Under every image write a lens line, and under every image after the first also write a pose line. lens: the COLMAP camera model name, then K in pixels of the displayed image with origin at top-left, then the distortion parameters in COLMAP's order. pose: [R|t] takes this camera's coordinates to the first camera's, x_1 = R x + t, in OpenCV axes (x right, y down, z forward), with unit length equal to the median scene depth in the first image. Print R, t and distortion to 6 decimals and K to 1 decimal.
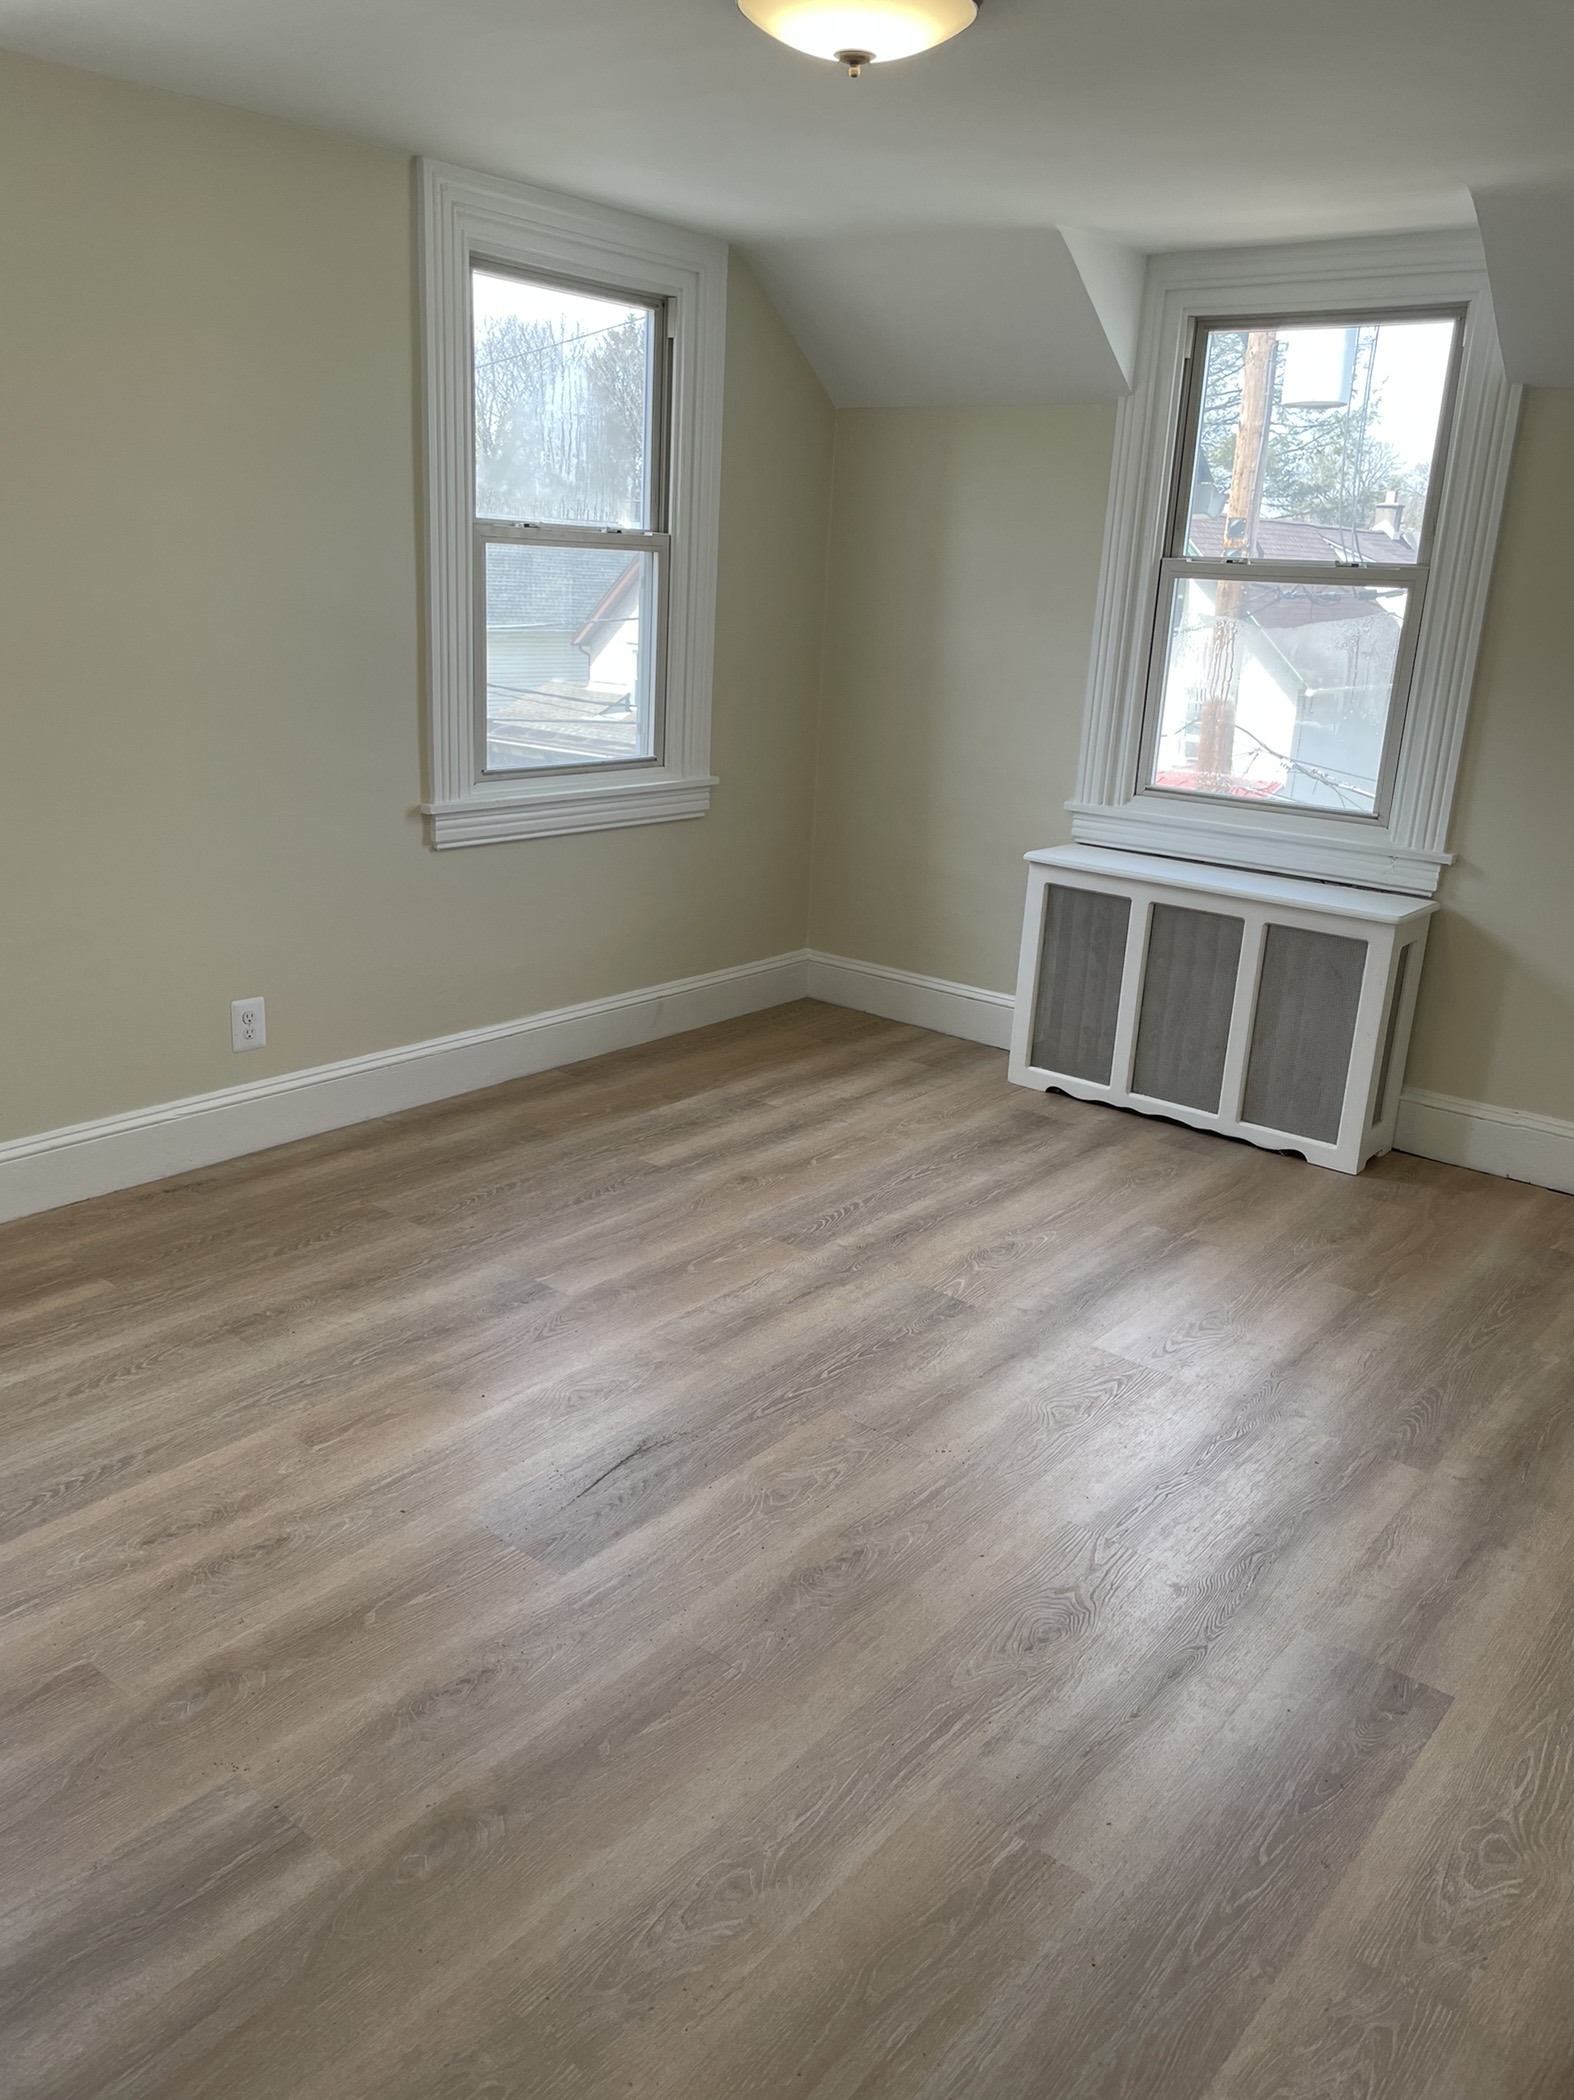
lens RADIAL K [[1590.3, 0, 776.1], [0, 1590.3, 1051.2], [0, 0, 1]] dist [0.077397, -0.110635]
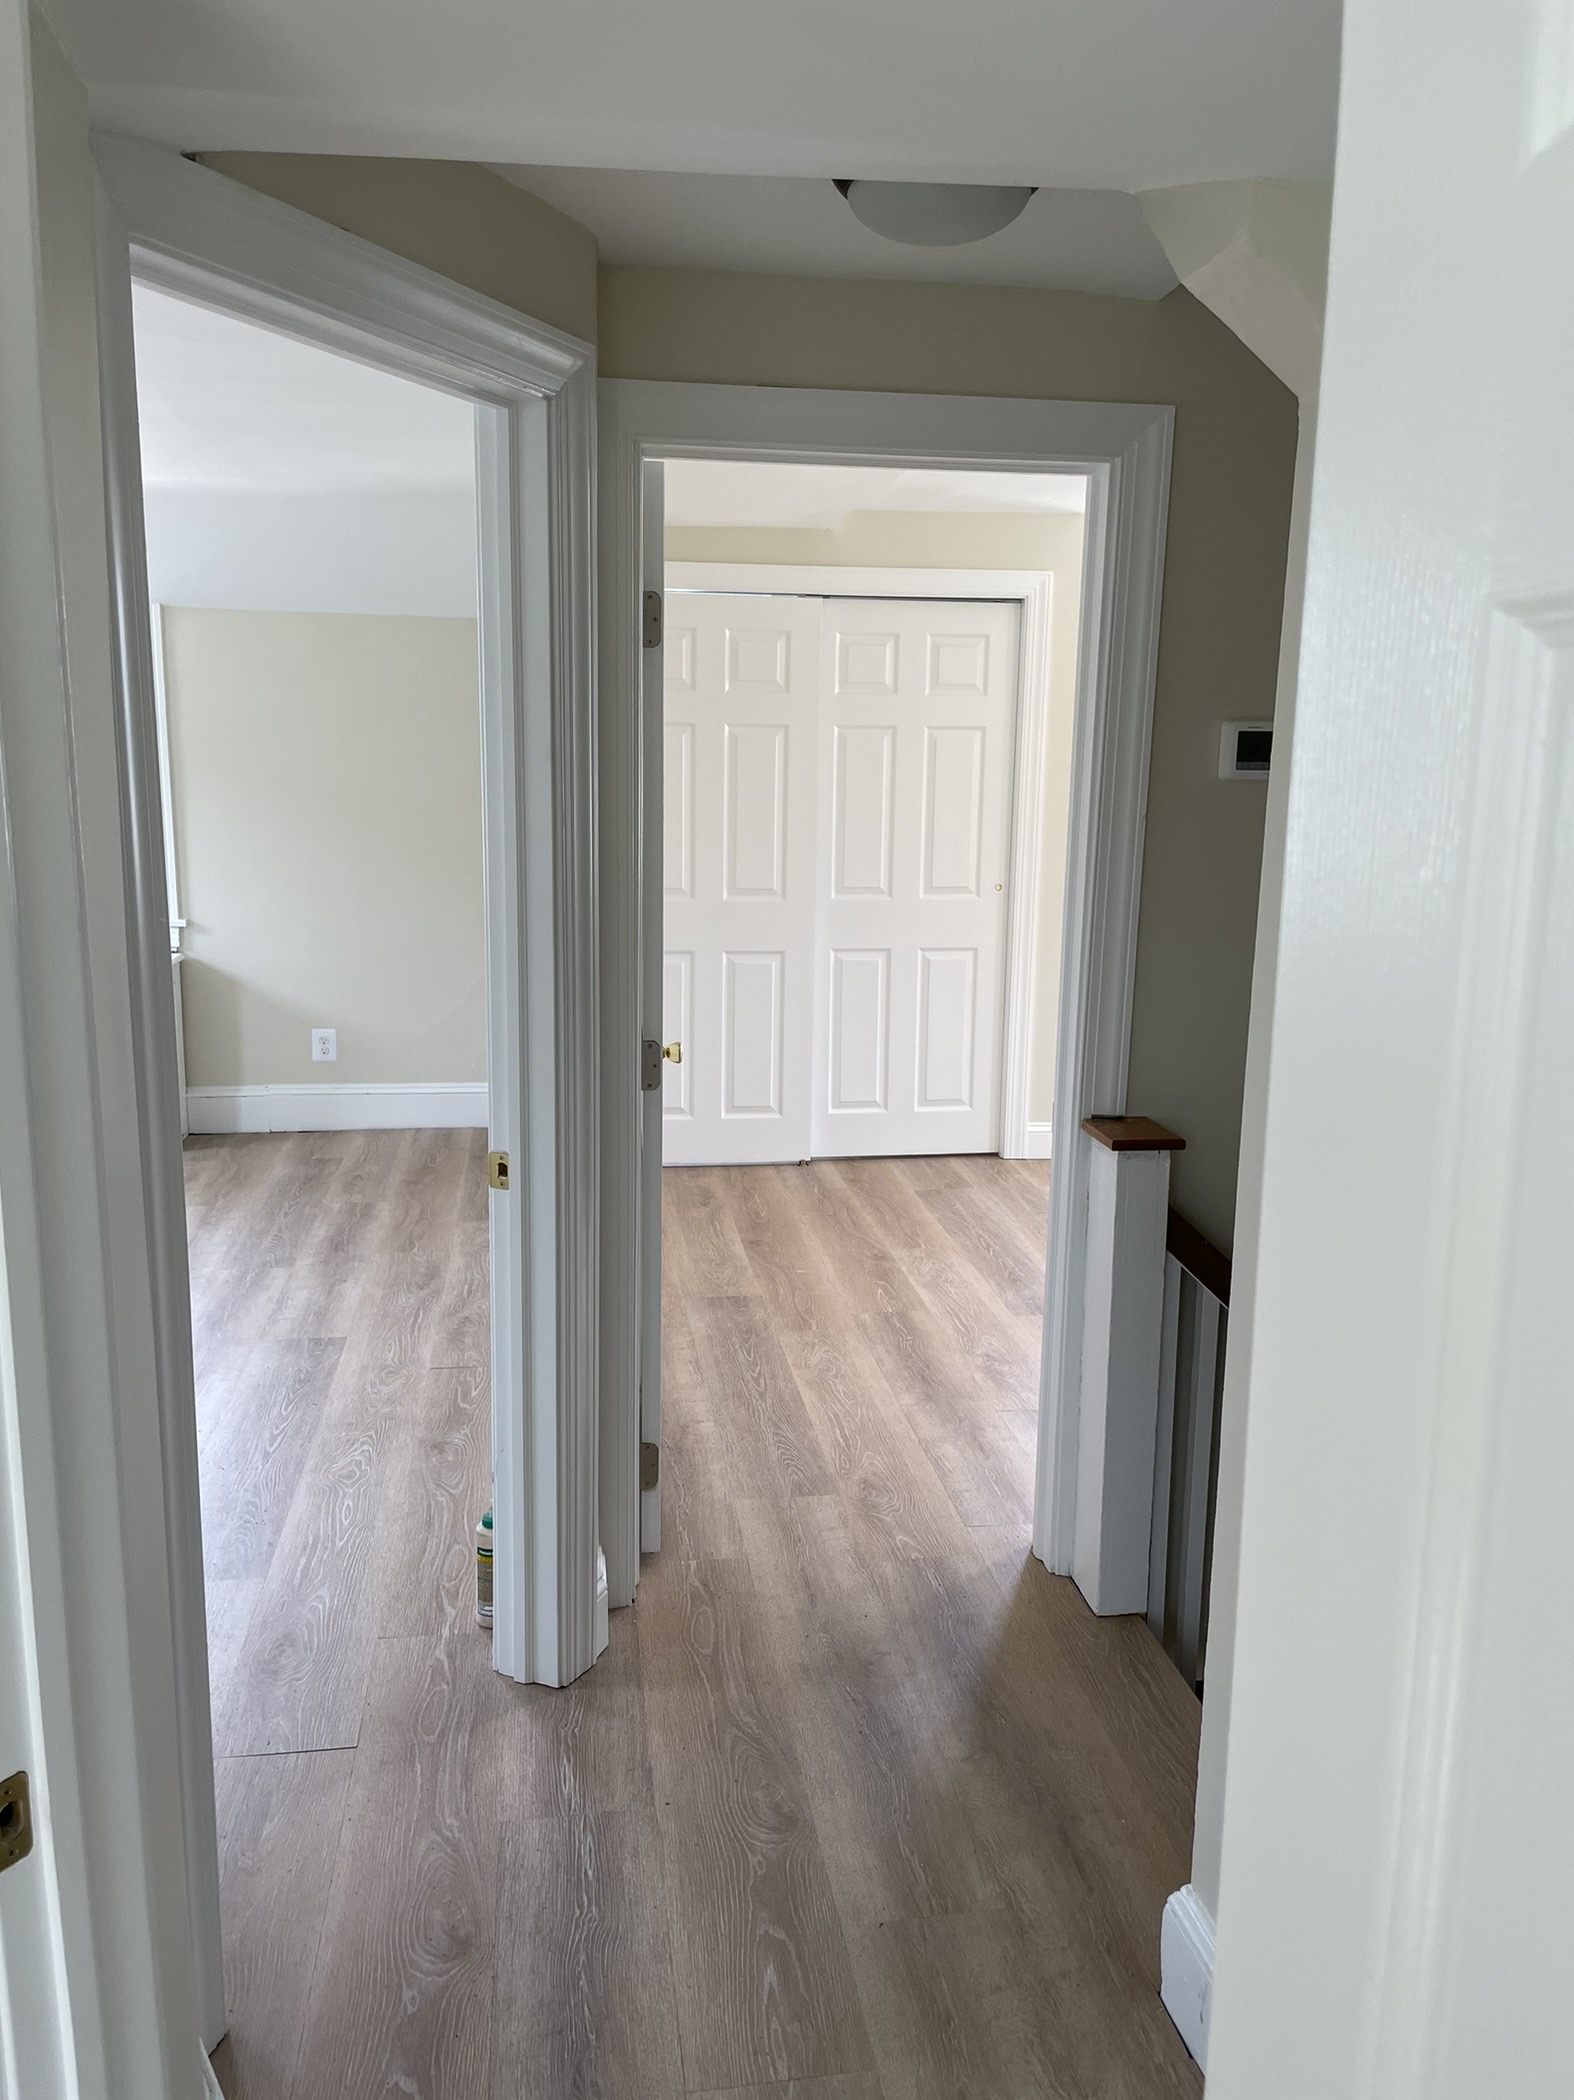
lens RADIAL K [[1590.3, 0, 788.8], [0, 1590.3, 1045.4], [0, 0, 1]] dist [0.077397, -0.110635]
pose [[0.672234, -0.175054, 0.719346, -0.387114], [0.236698, 0.971464, 0.015212, 0.133058], [-0.701481, 0.160042, 0.694486, -0.526497]]
